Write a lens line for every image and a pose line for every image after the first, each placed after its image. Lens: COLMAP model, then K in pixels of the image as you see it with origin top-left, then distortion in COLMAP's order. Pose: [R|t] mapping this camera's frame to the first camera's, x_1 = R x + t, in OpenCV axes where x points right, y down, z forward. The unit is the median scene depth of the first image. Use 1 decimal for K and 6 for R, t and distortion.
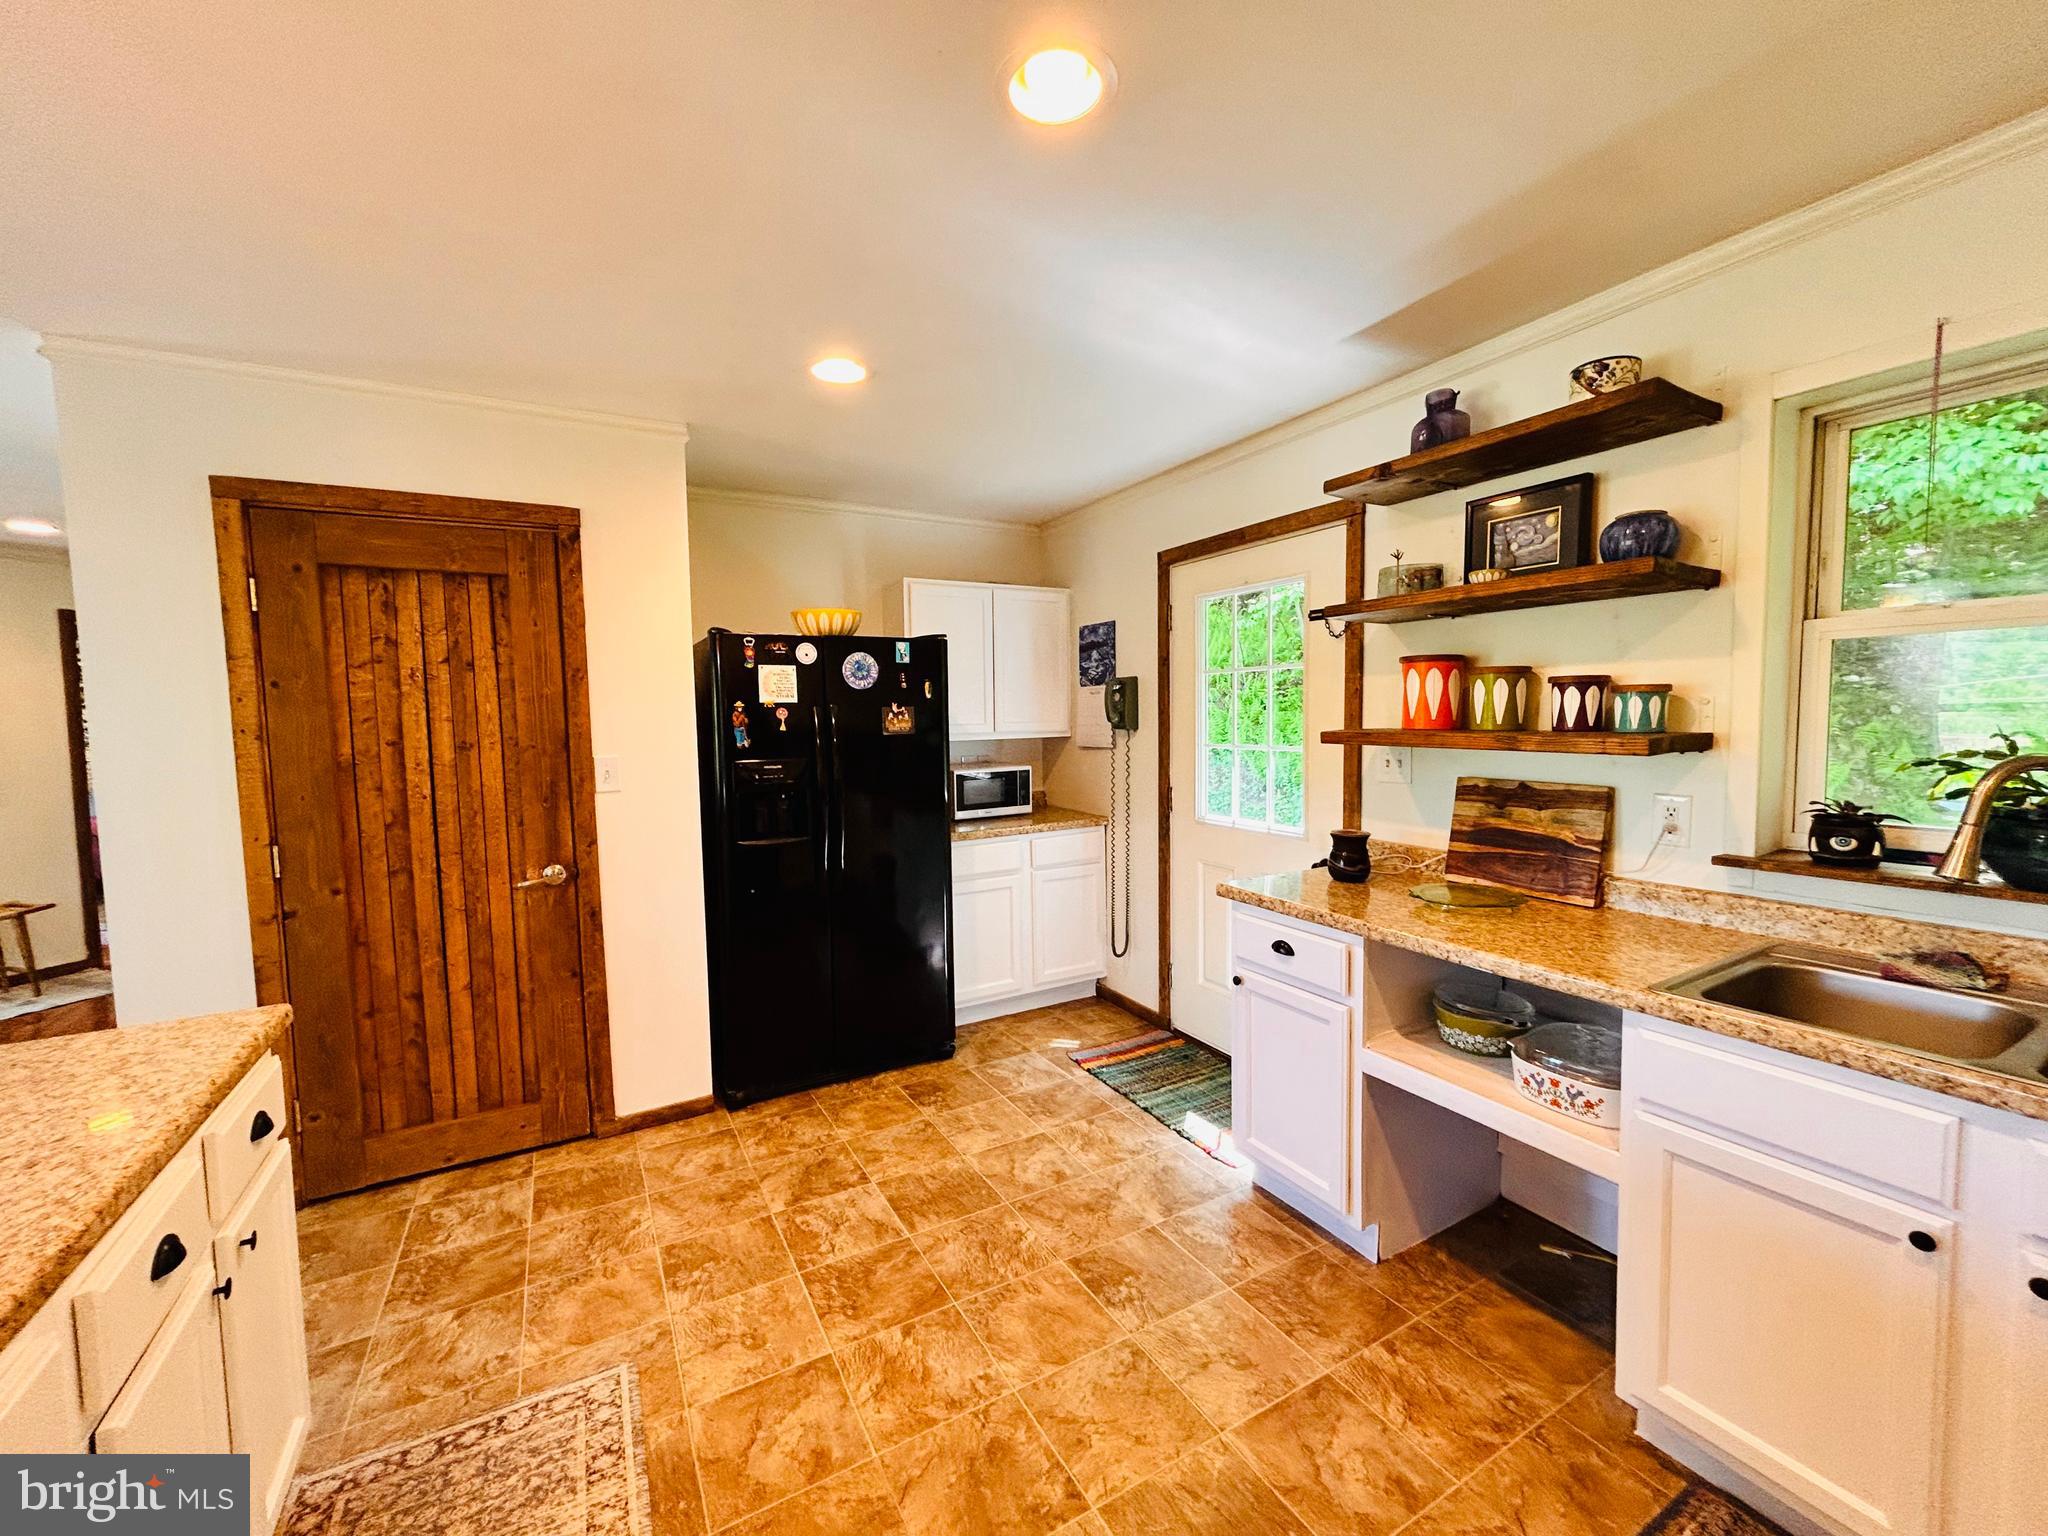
lens RADIAL K [[827.4, 0, 1021.8], [0, 827.4, 772.0], [0, 0, 1]] dist [-0.000324, 0.000199]
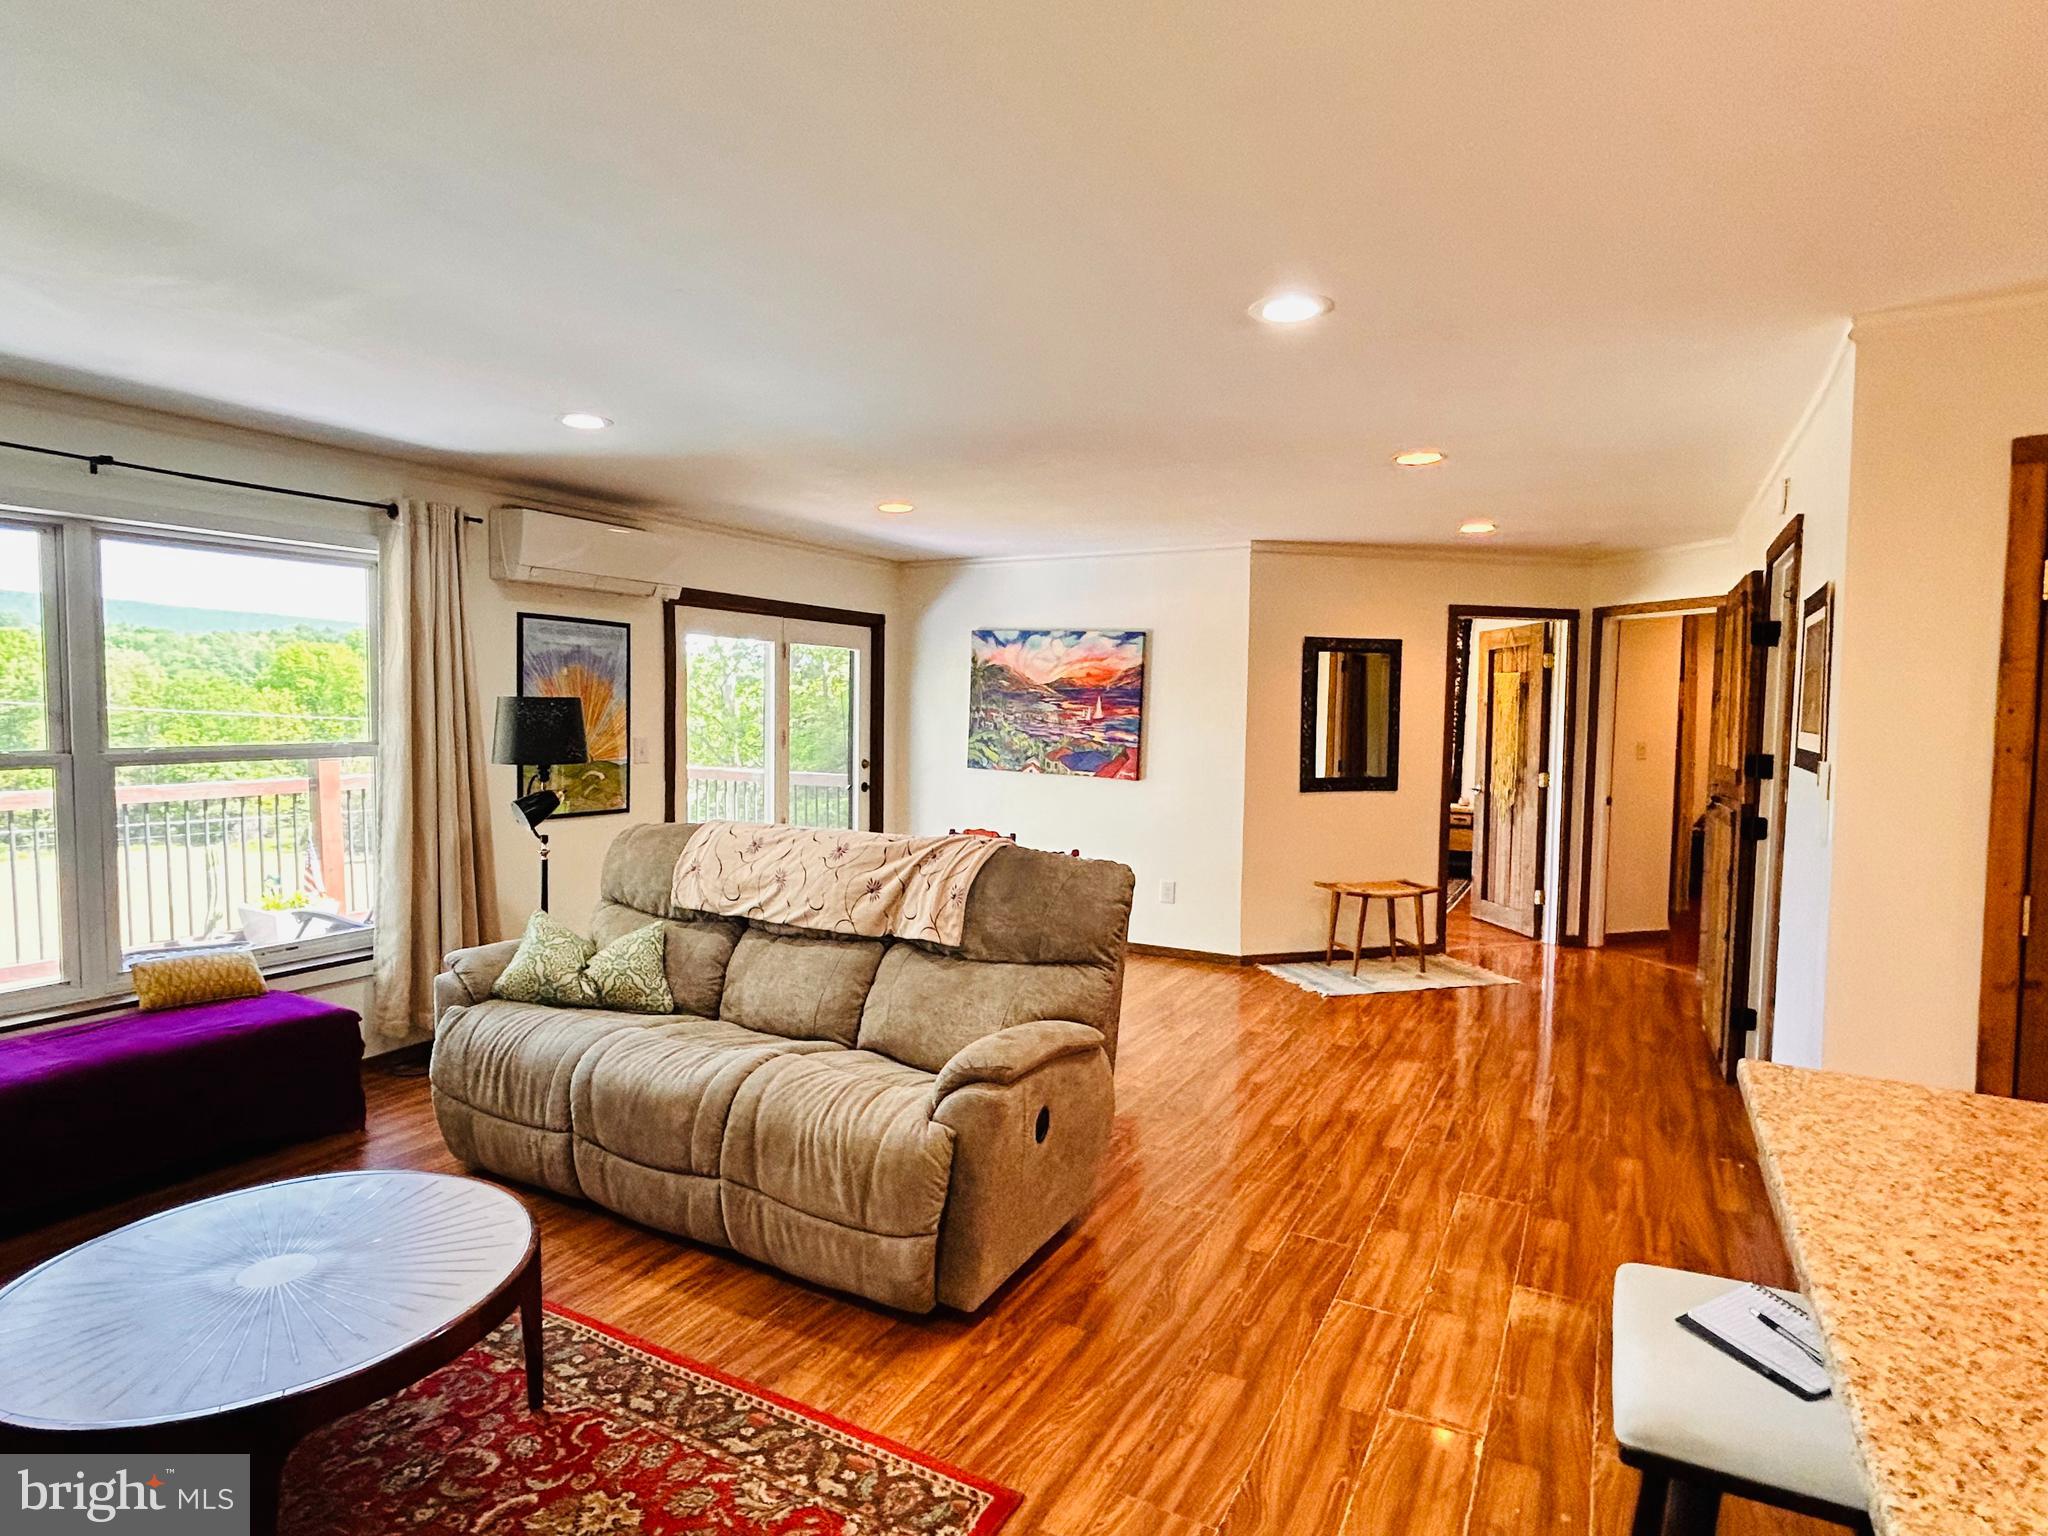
lens RADIAL K [[1107.9, 0, 1019.7], [0, 1107.9, 763.4], [0, 0, 1]] dist [0.004091, 0.000819]
pose [[0.530916, 0.066246, -0.844831, -0.706274], [-0.077310, 0.996569, 0.029561, 0.008133], [0.843891, 0.049620, 0.534216, -0.521792]]
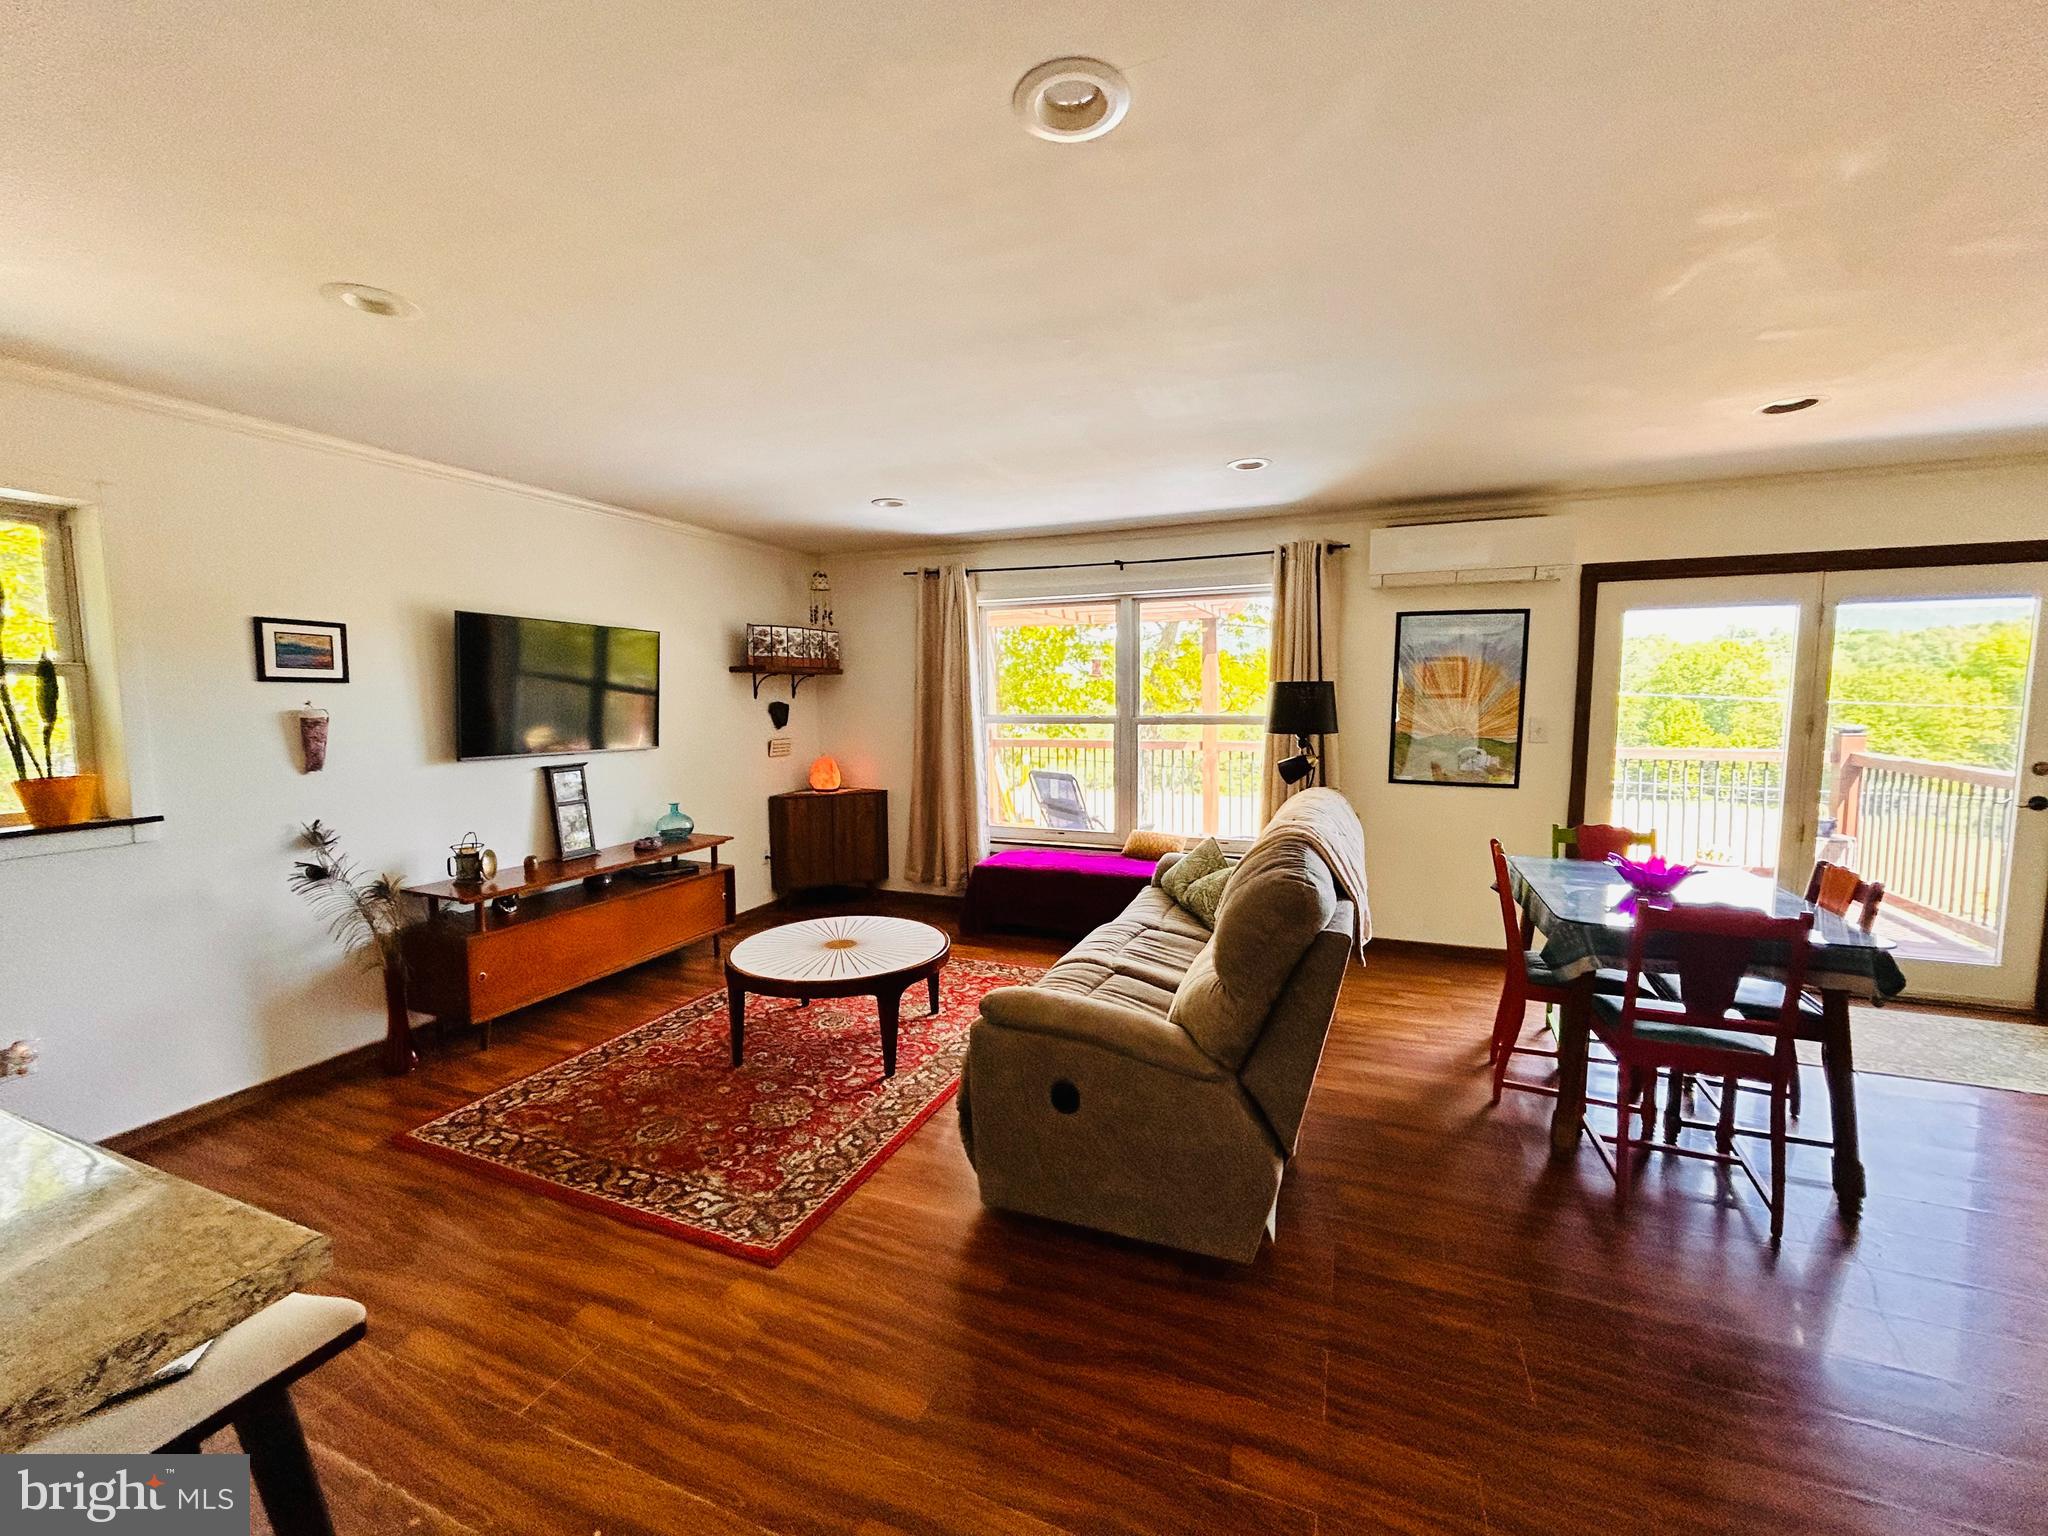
lens RADIAL K [[827.4, 0, 1027.0], [0, 827.4, 758.9], [0, 0, 1]] dist [-0.000324, 0.000199]
pose [[-0.777830, 0.071725, -0.624368, -1.356460], [-0.024128, 0.989326, 0.143709, -0.104502], [0.628011, 0.126846, -0.767797, 1.565510]]
